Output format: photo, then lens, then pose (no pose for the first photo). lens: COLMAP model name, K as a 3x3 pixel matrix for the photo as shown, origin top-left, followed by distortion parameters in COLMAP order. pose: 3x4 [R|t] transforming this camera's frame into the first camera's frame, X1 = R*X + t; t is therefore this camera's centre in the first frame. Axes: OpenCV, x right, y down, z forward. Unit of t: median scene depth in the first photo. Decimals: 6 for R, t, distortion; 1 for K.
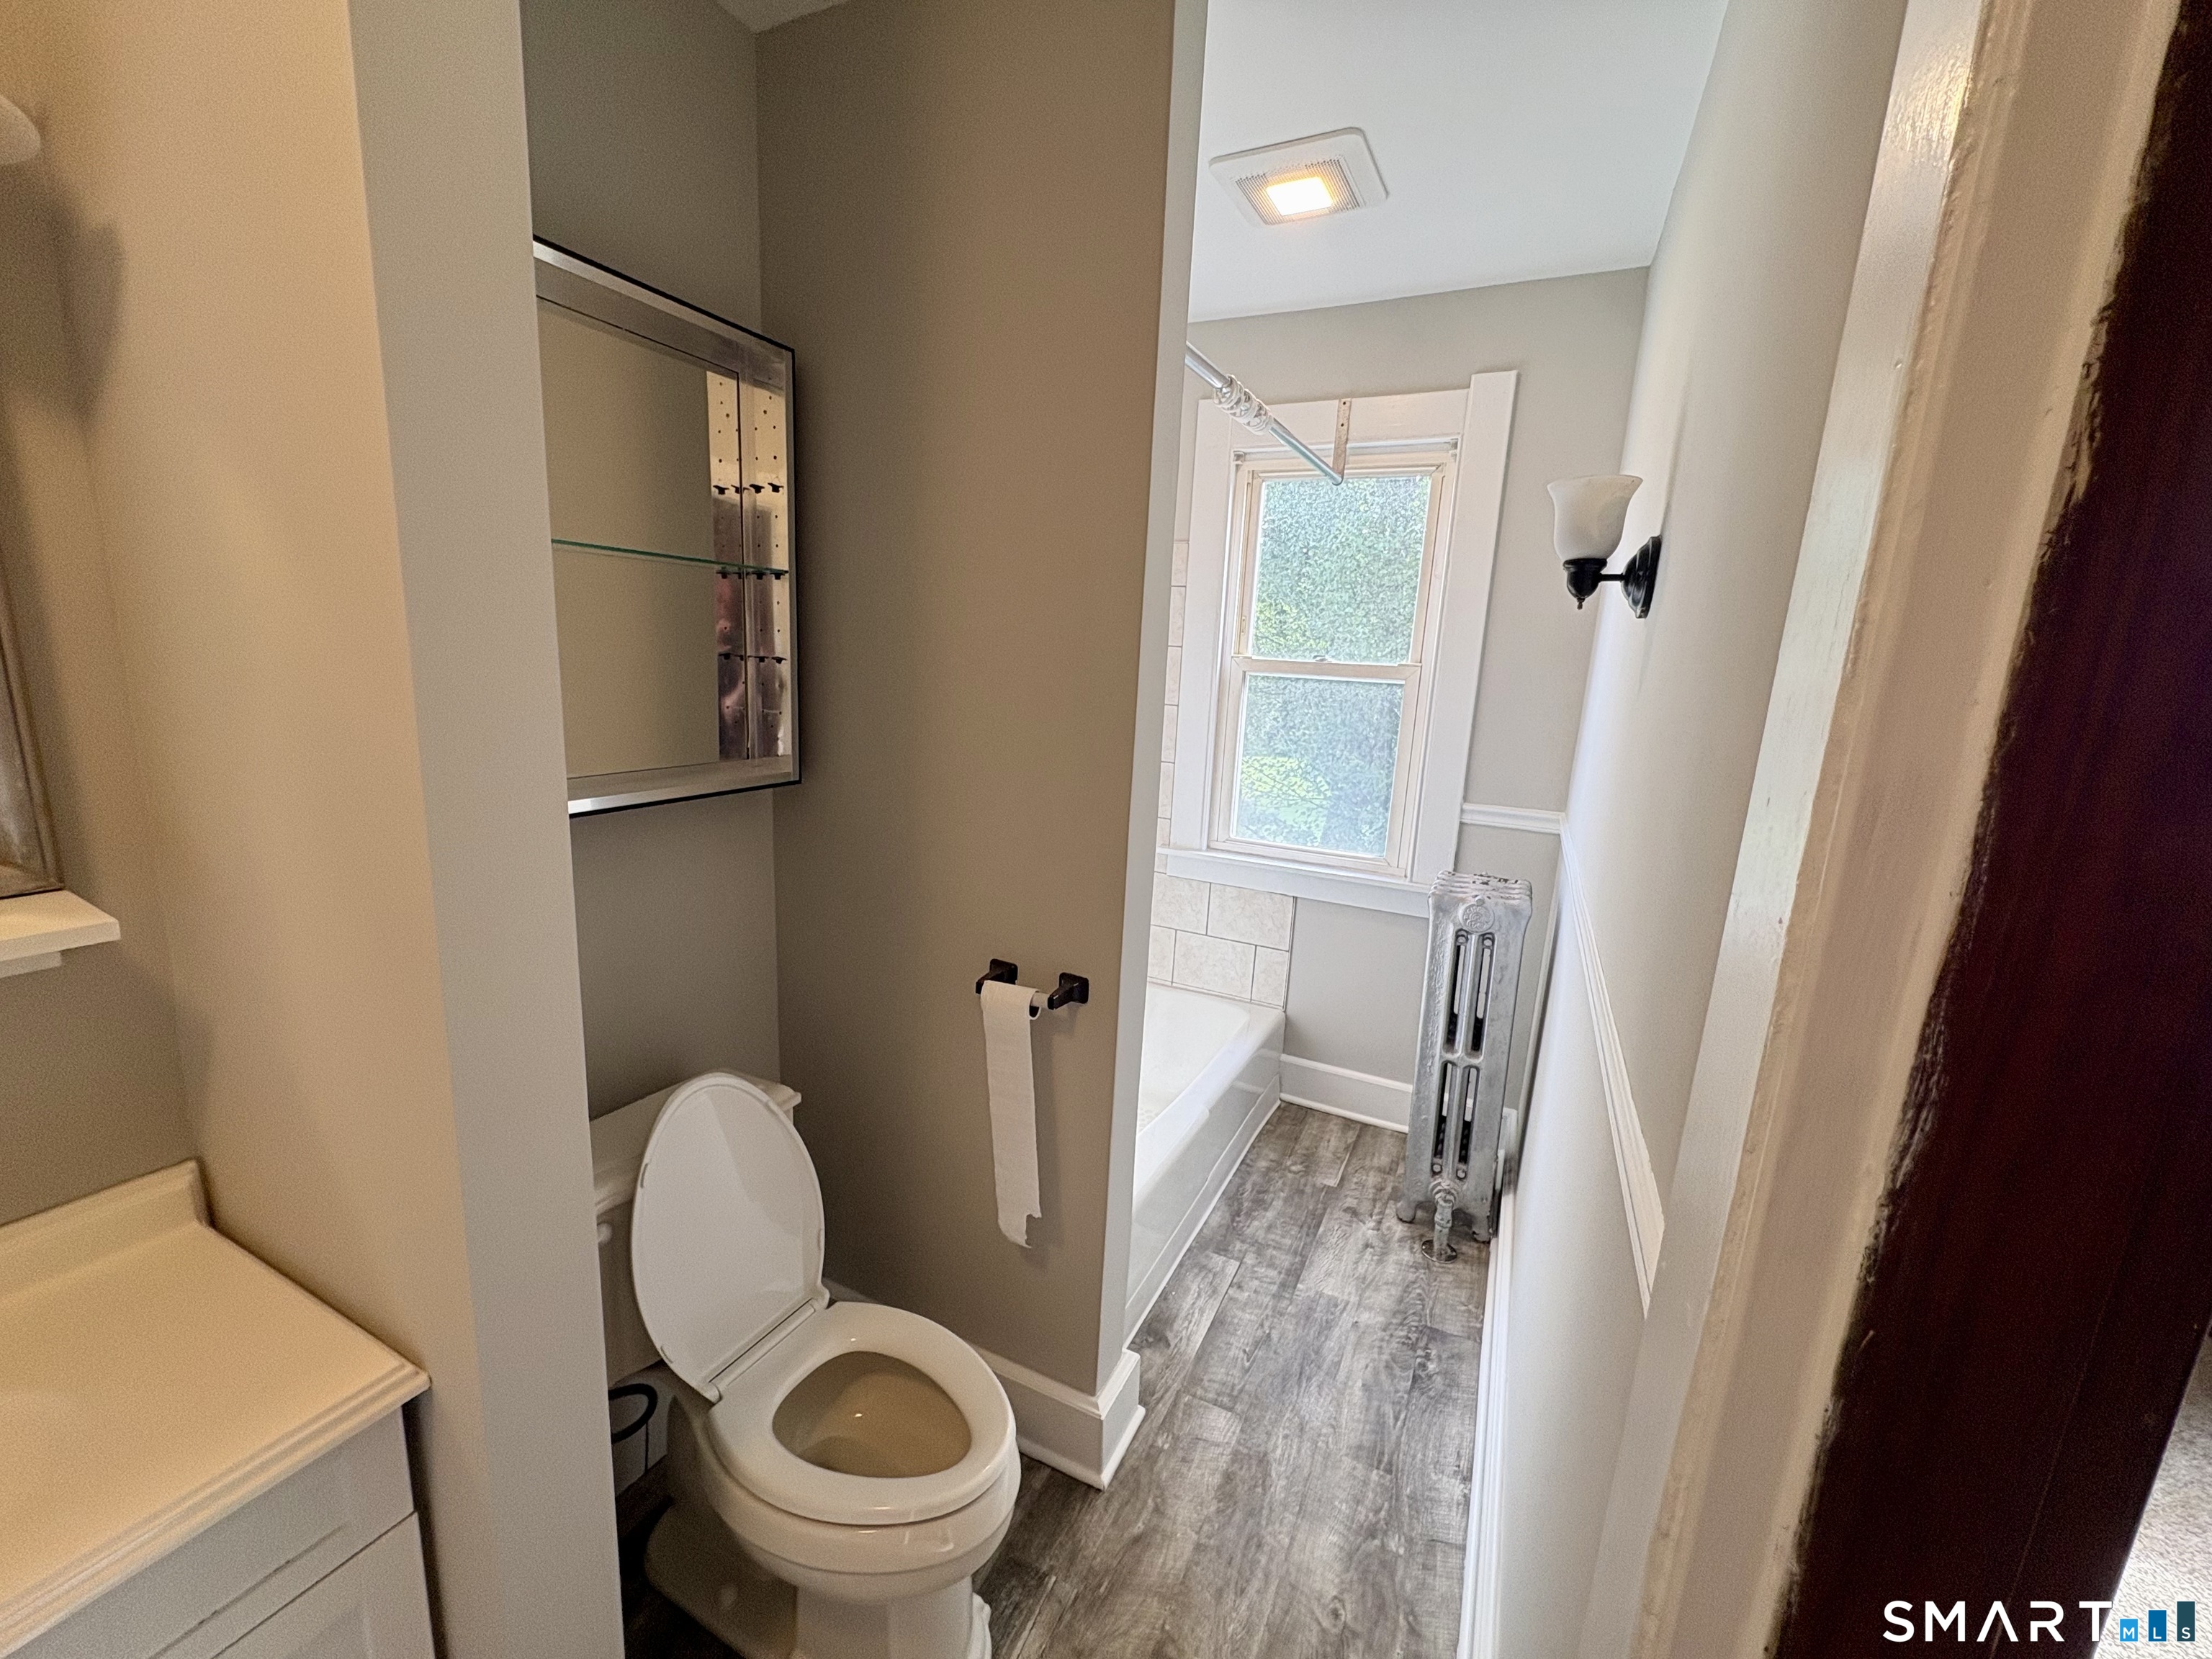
lens RADIAL K [[881.8, 0, 1097.2], [0, 881.8, 826.3], [0, 0, 1]] dist [0.000333, -0.000197]
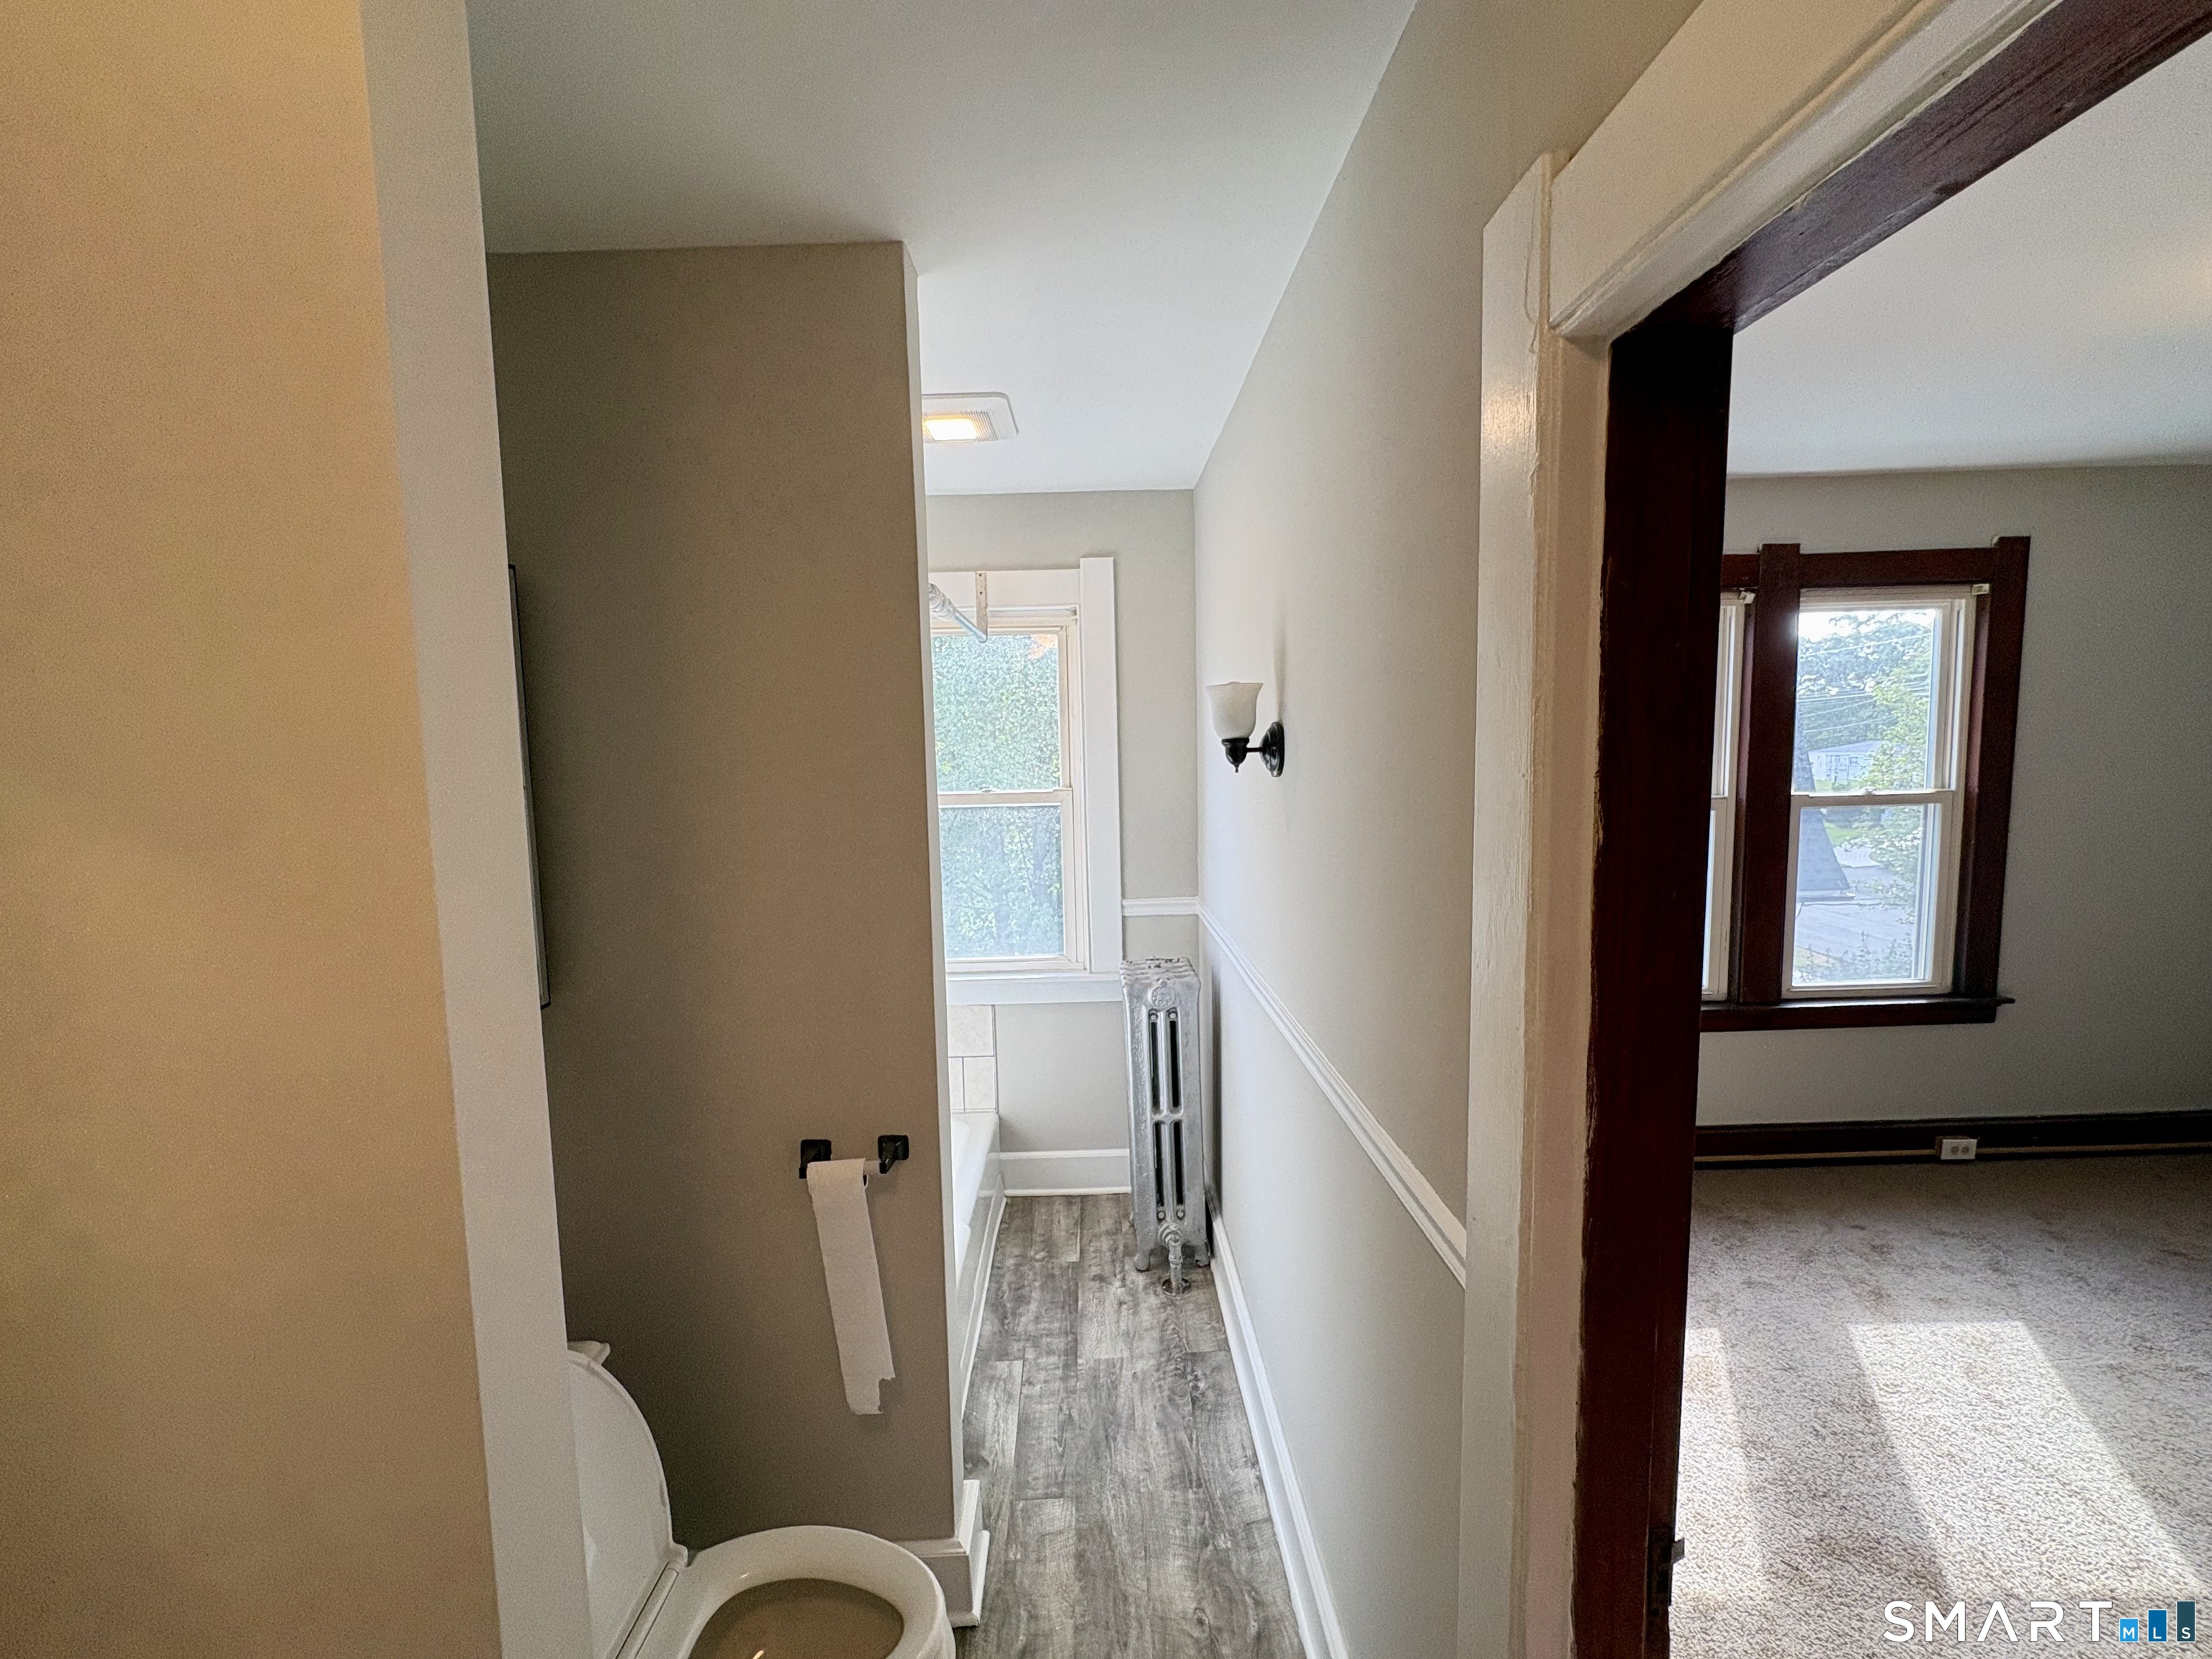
lens RADIAL K [[881.8, 0, 1100.7], [0, 881.8, 828.9], [0, 0, 1]] dist [0.000333, -0.000197]
pose [[0.886995, -0.111850, 0.448028, -0.194107], [0.154625, 0.986154, -0.059929, -0.077499], [-0.435121, 0.122433, 0.892009, -0.093246]]
